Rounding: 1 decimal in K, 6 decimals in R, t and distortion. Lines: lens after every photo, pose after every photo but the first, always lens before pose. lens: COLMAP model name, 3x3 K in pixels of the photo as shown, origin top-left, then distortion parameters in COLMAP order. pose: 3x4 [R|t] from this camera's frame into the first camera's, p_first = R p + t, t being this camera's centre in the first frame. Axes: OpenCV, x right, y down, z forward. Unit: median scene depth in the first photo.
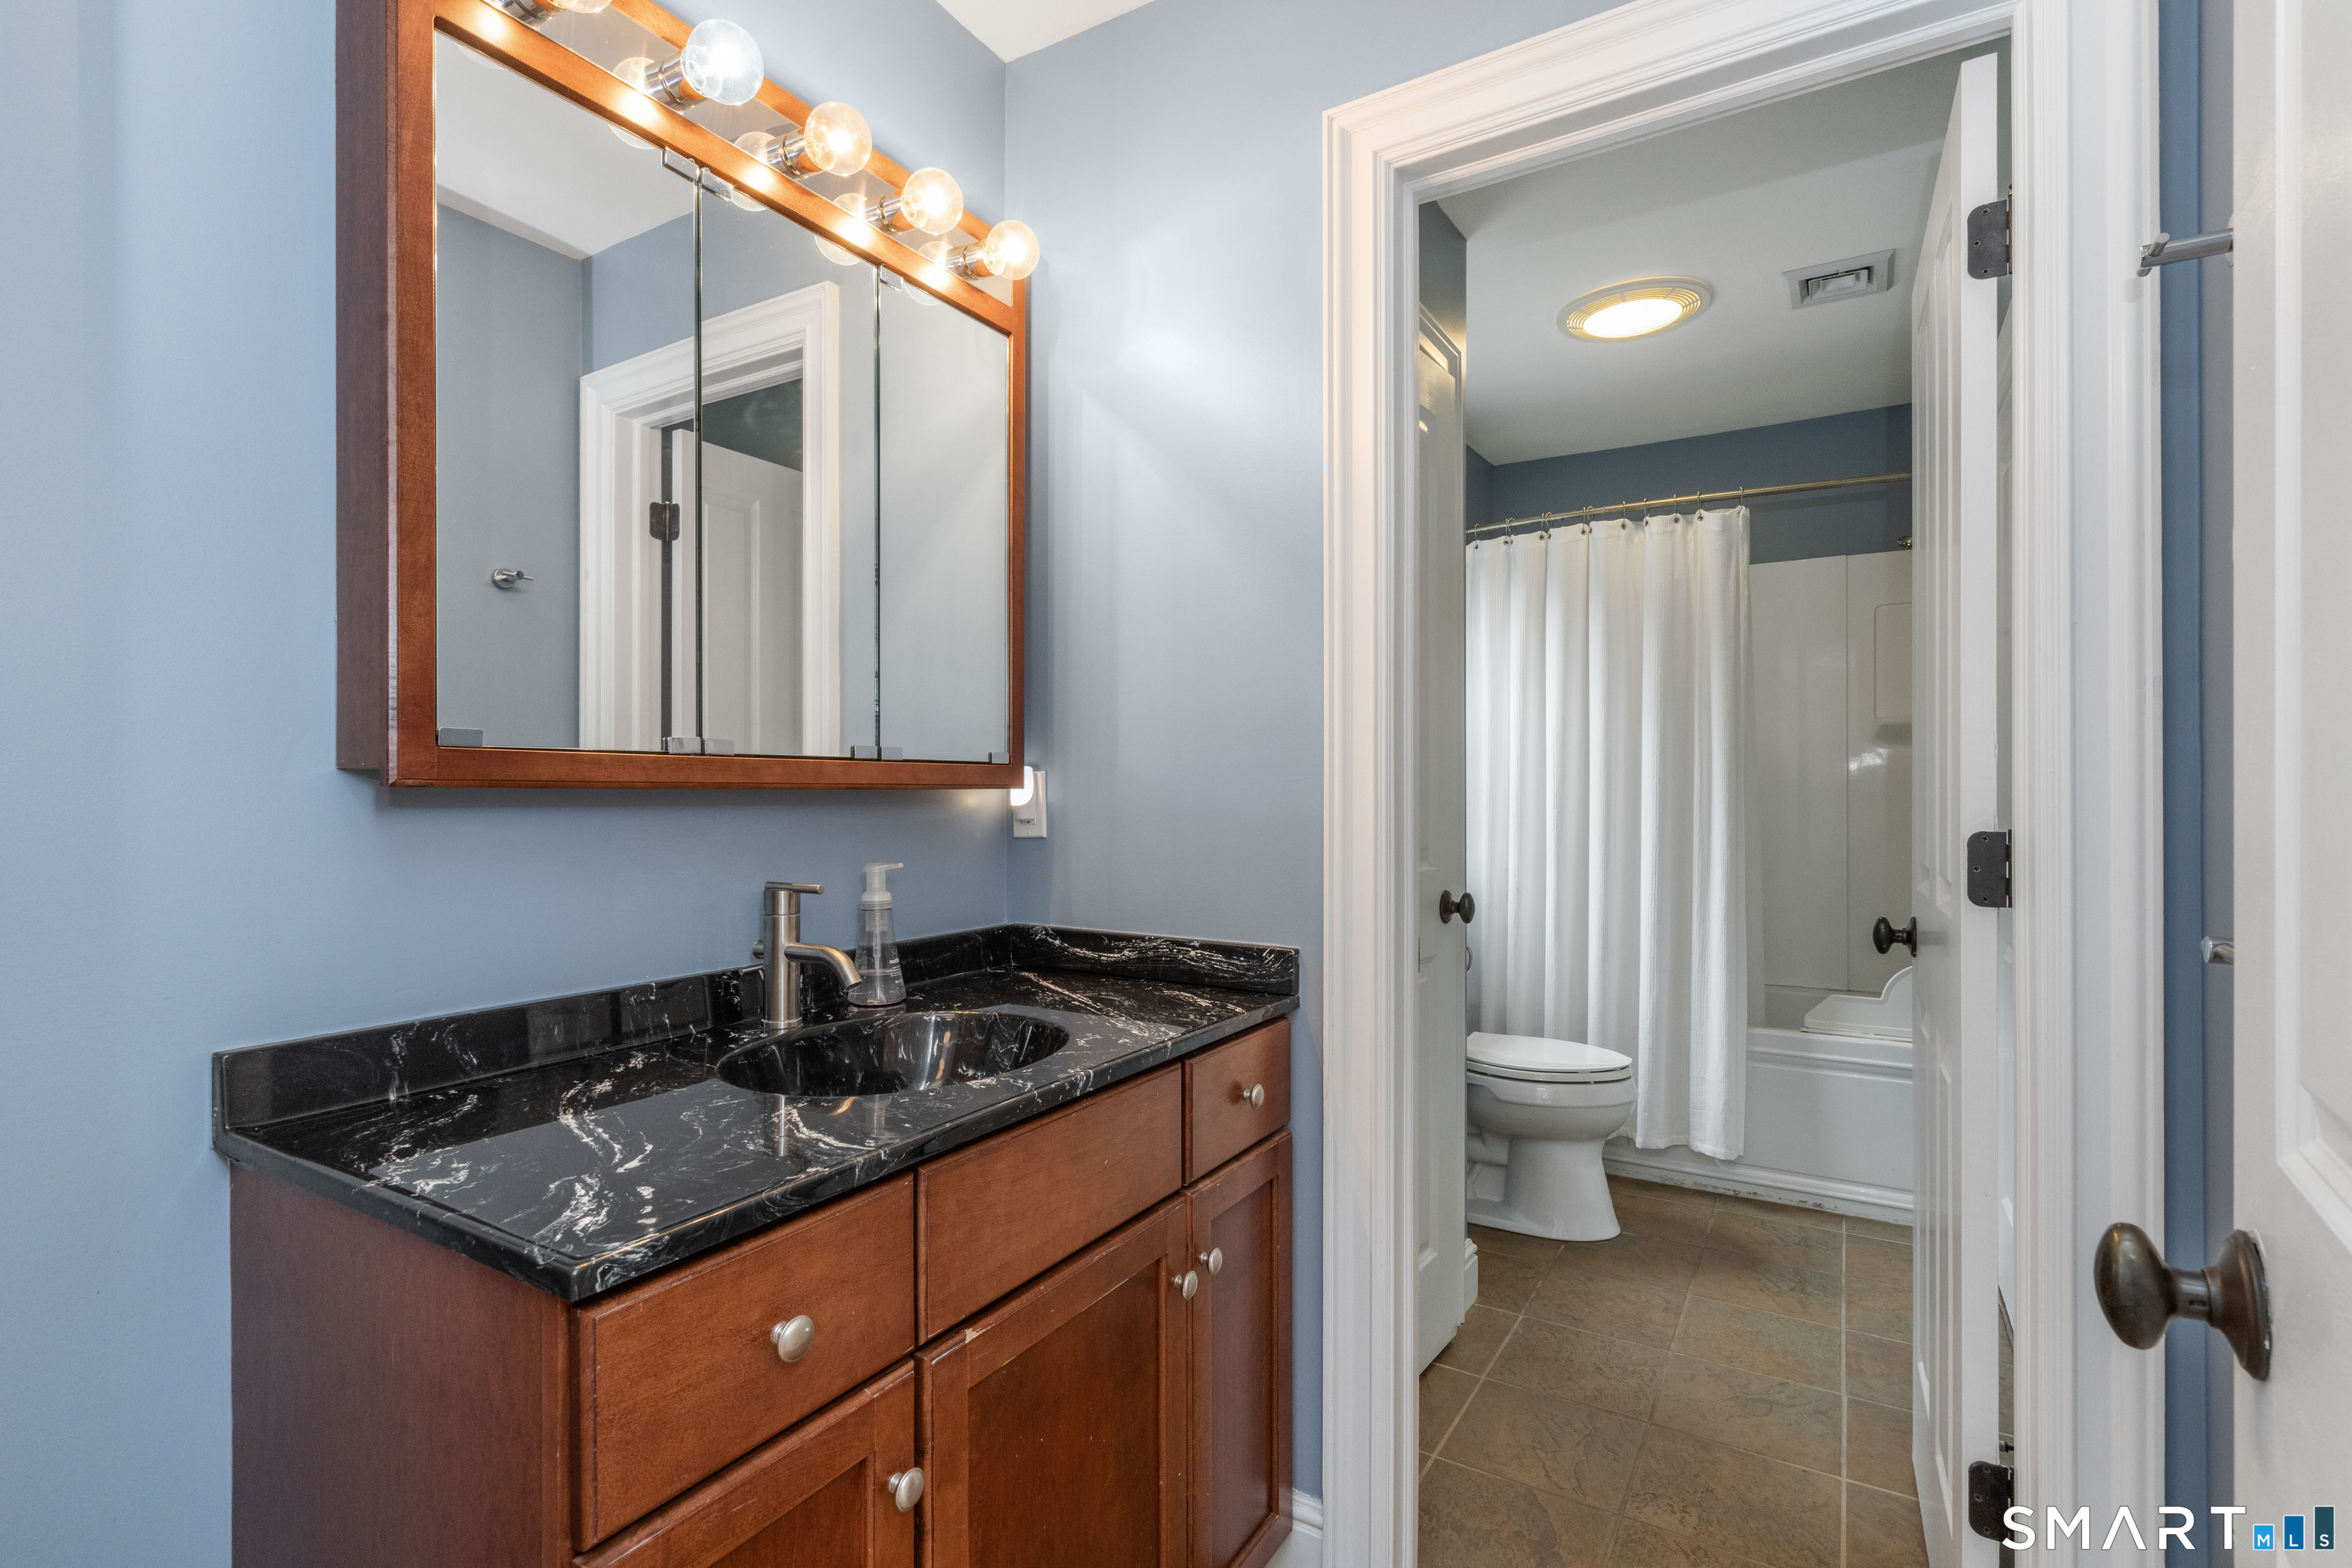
lens RADIAL K [[1079.5, 0, 1171.8], [0, 1079.5, 791.7], [0, 0, 1]] dist [0.003697, 0.000123]
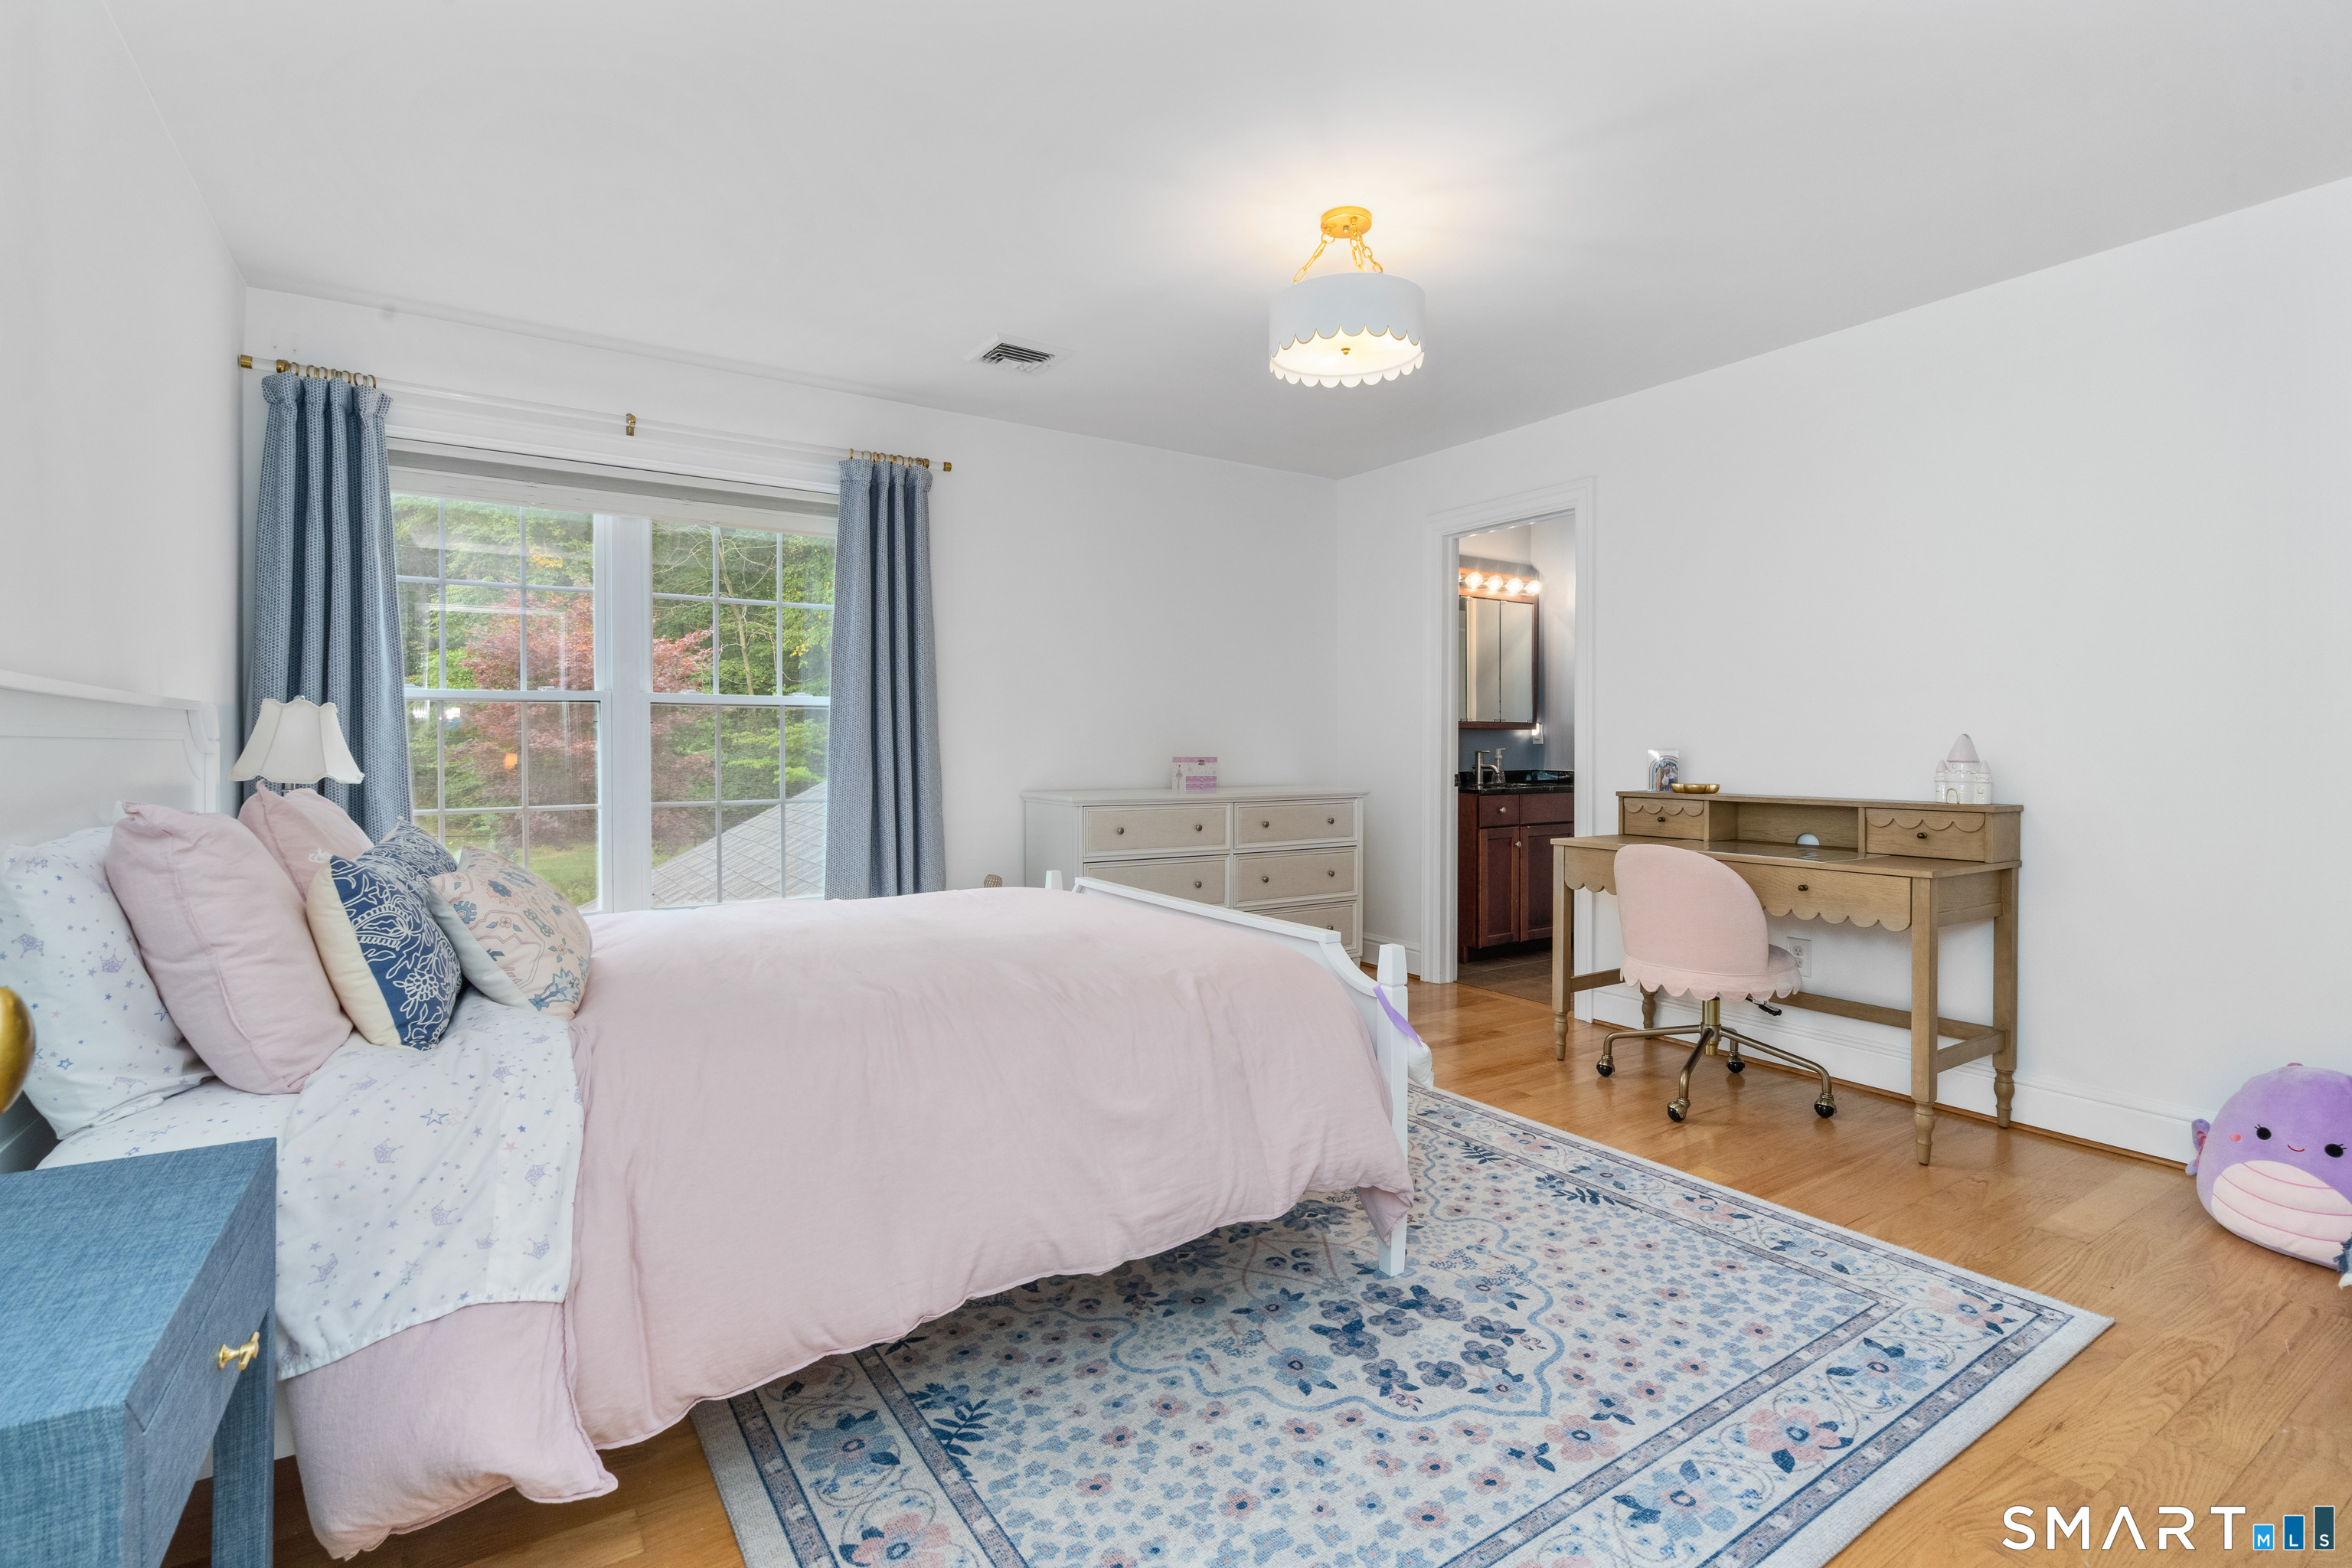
lens RADIAL K [[1079.5, 0, 1171.4], [0, 1079.5, 760.5], [0, 0, 1]] dist [0.003697, 0.000123]
pose [[0.904716, 0.004647, -0.425990, 0.332487], [0.001519, 0.999899, 0.014133, 0.052138], [0.426013, -0.013434, 0.904617, -3.100474]]
